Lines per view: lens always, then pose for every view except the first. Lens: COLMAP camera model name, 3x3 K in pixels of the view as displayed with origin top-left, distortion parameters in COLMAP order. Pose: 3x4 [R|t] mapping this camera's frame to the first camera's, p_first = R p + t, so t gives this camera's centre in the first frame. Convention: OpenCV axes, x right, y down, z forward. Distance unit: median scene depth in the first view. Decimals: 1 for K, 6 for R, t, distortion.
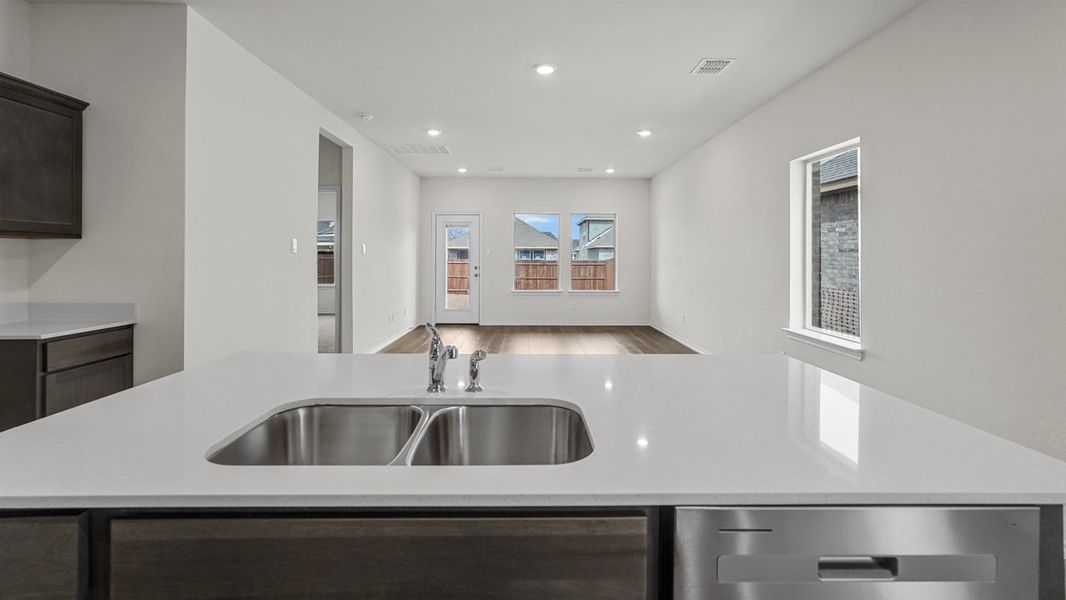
lens RADIAL K [[476.3, 0, 532.7], [0, 476.3, 258.5], [0, 0, 1]] dist [0.000263, 0.000097]
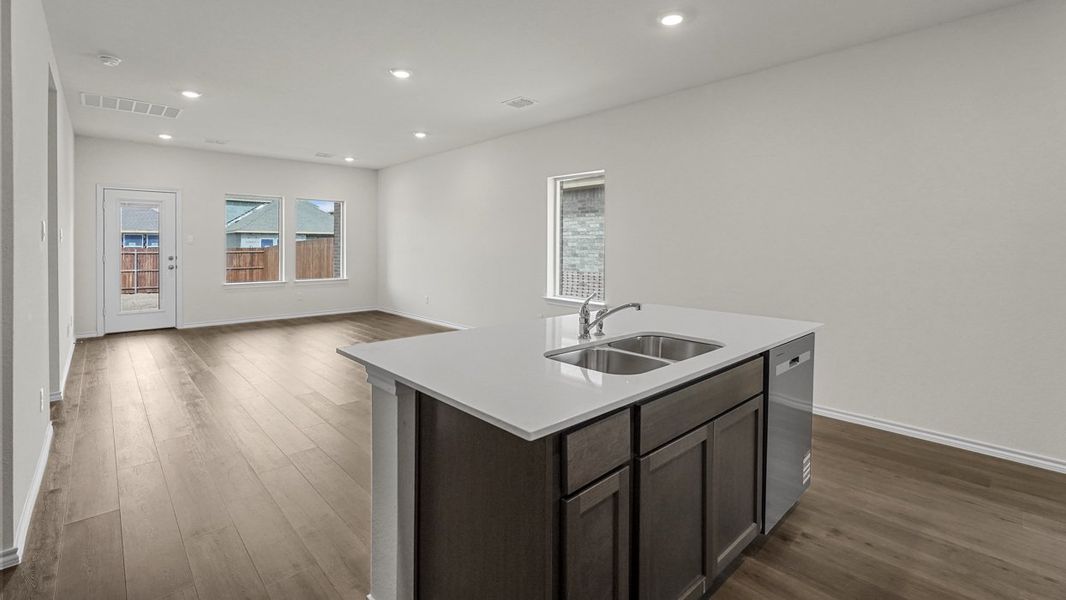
lens RADIAL K [[472.2, 0, 534.2], [0, 472.2, 247.8], [0, 0, 1]] dist [-0.014816, 0.000151]
pose [[0.737116, -0.005072, 0.675748, -0.202379], [0.000755, 0.999977, 0.006682, -0.003136], [-0.675766, -0.004416, 0.737103, 0.001044]]
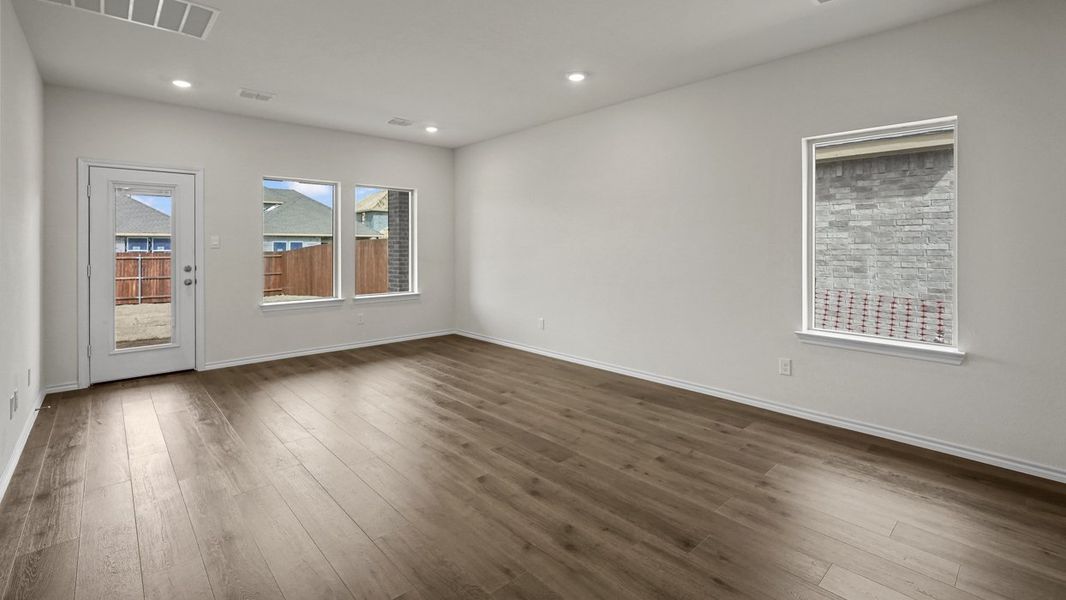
lens RADIAL K [[472.2, 0, 534.2], [0, 472.2, 247.8], [0, 0, 1]] dist [-0.014816, 0.000151]
pose [[0.741684, -0.005446, 0.670727, -0.186874], [0.005263, 0.999984, 0.002299, -0.004367], [-0.670729, 0.001825, 0.741701, 0.327942]]
